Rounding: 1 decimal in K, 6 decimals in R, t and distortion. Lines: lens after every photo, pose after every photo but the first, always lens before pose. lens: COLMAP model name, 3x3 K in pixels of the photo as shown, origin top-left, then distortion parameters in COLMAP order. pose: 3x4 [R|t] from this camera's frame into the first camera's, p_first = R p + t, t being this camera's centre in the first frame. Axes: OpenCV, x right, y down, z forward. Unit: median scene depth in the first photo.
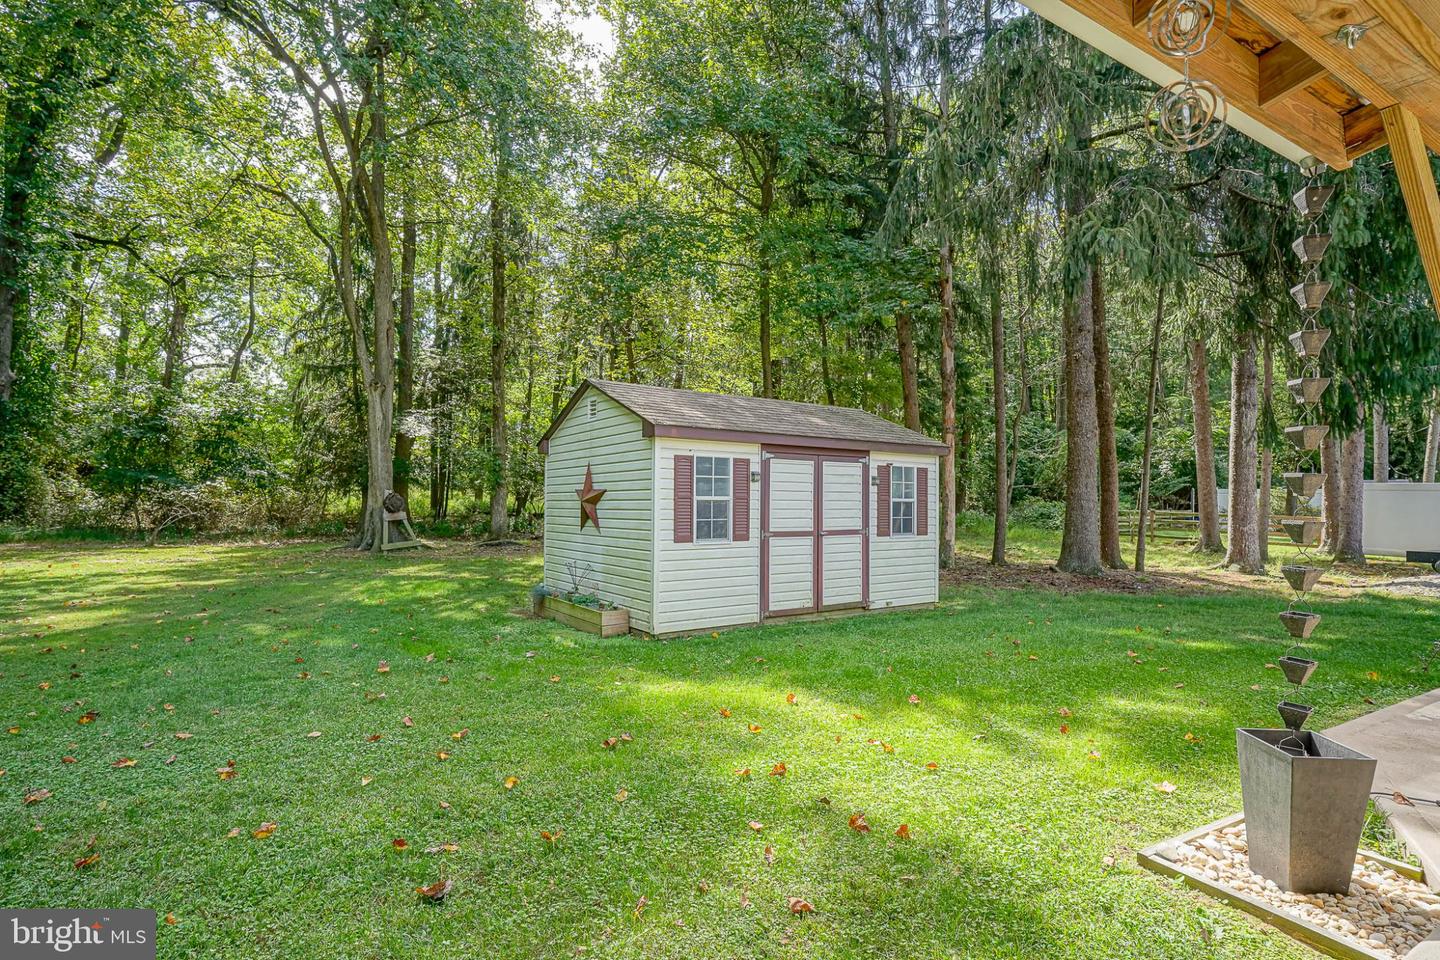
lens RADIAL K [[732.9, 0, 714.1], [0, 732.9, 491.5], [0, 0, 1]] dist [-0.007308, 0.006670]
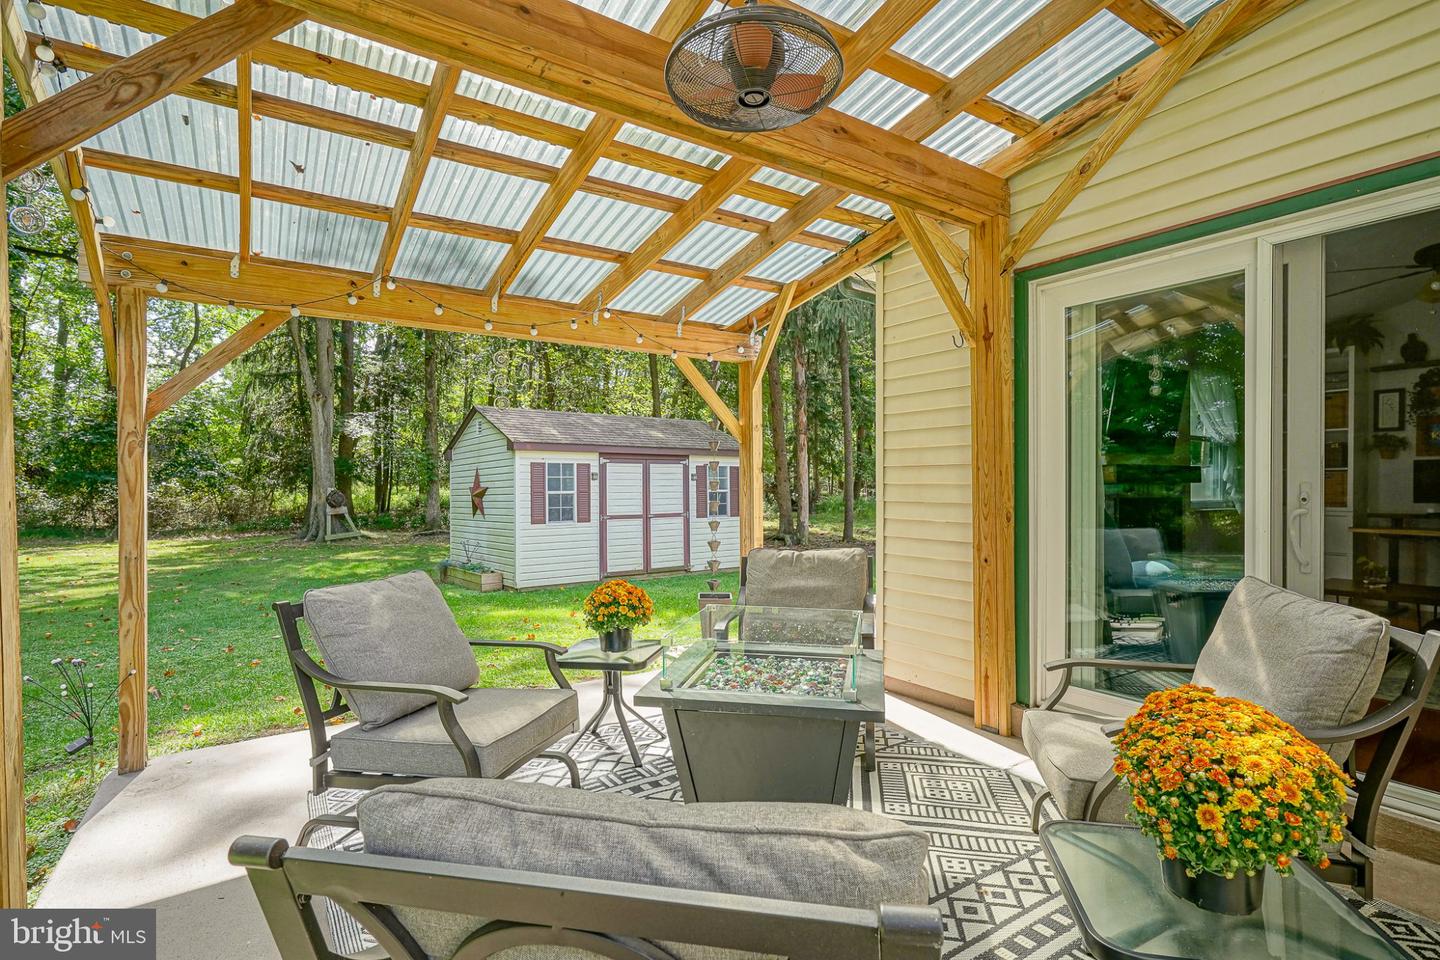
lens RADIAL K [[732.9, 0, 709.2], [0, 732.9, 481.7], [0, 0, 1]] dist [-0.007308, 0.006670]
pose [[0.998519, -0.016301, 0.051900, 0.088506], [0.016263, 0.999867, 0.001143, -0.003466], [-0.051912, -0.000297, 0.998652, -0.177013]]
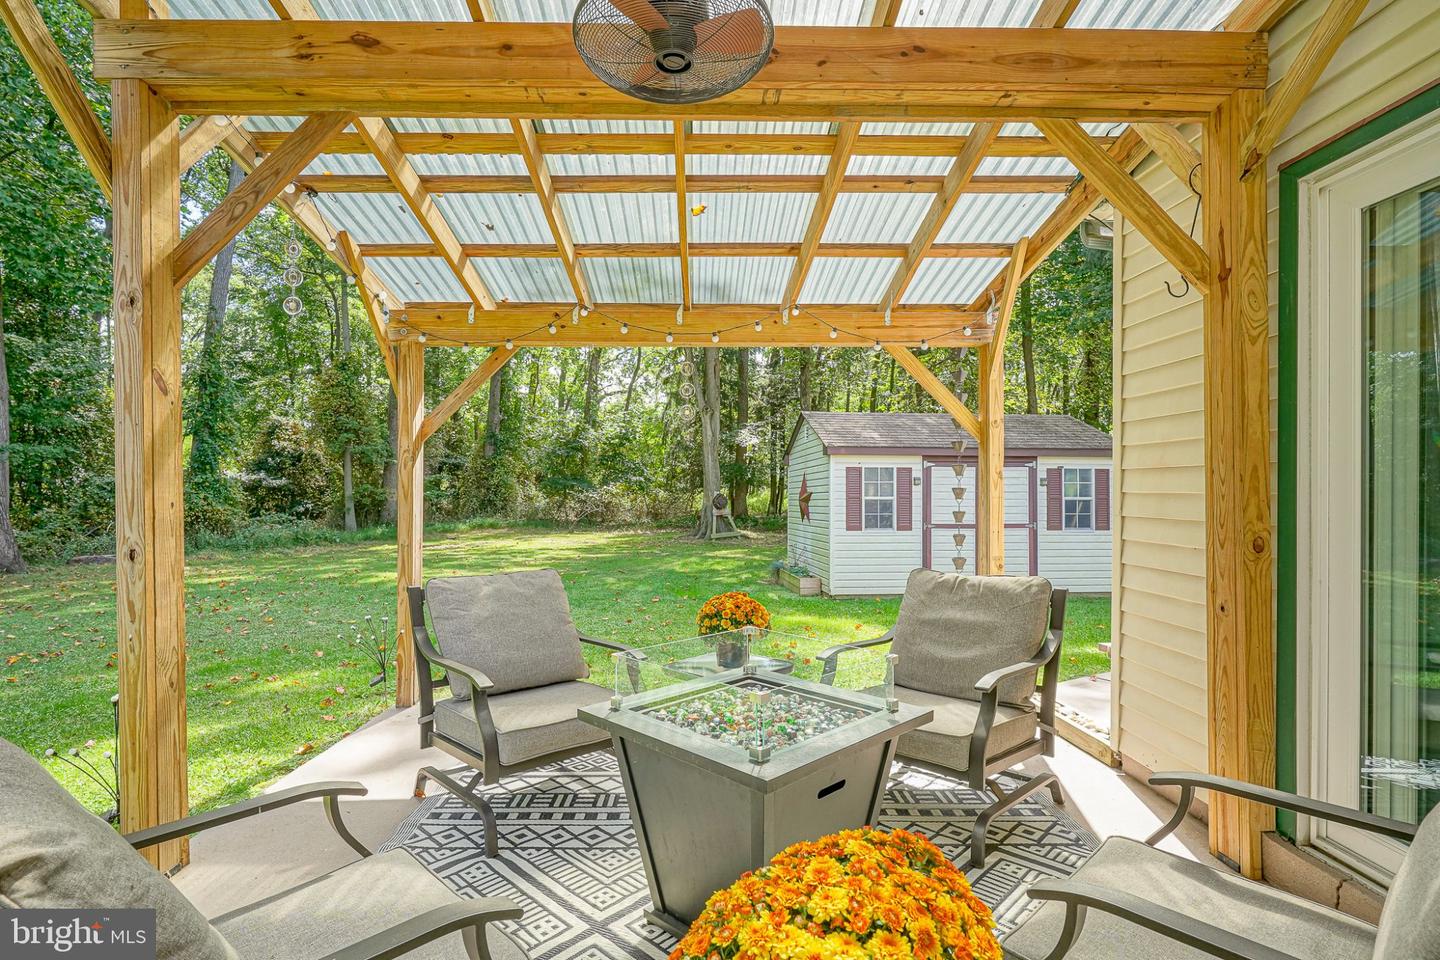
lens RADIAL K [[732.9, 0, 670.8], [0, 732.9, 484.8], [0, 0, 1]] dist [-0.007308, 0.006670]
pose [[0.858127, -0.014894, -0.513222, 0.153199], [0.011938, 0.999888, -0.009056, -0.003194], [0.513299, 0.001644, 0.858208, -0.150005]]
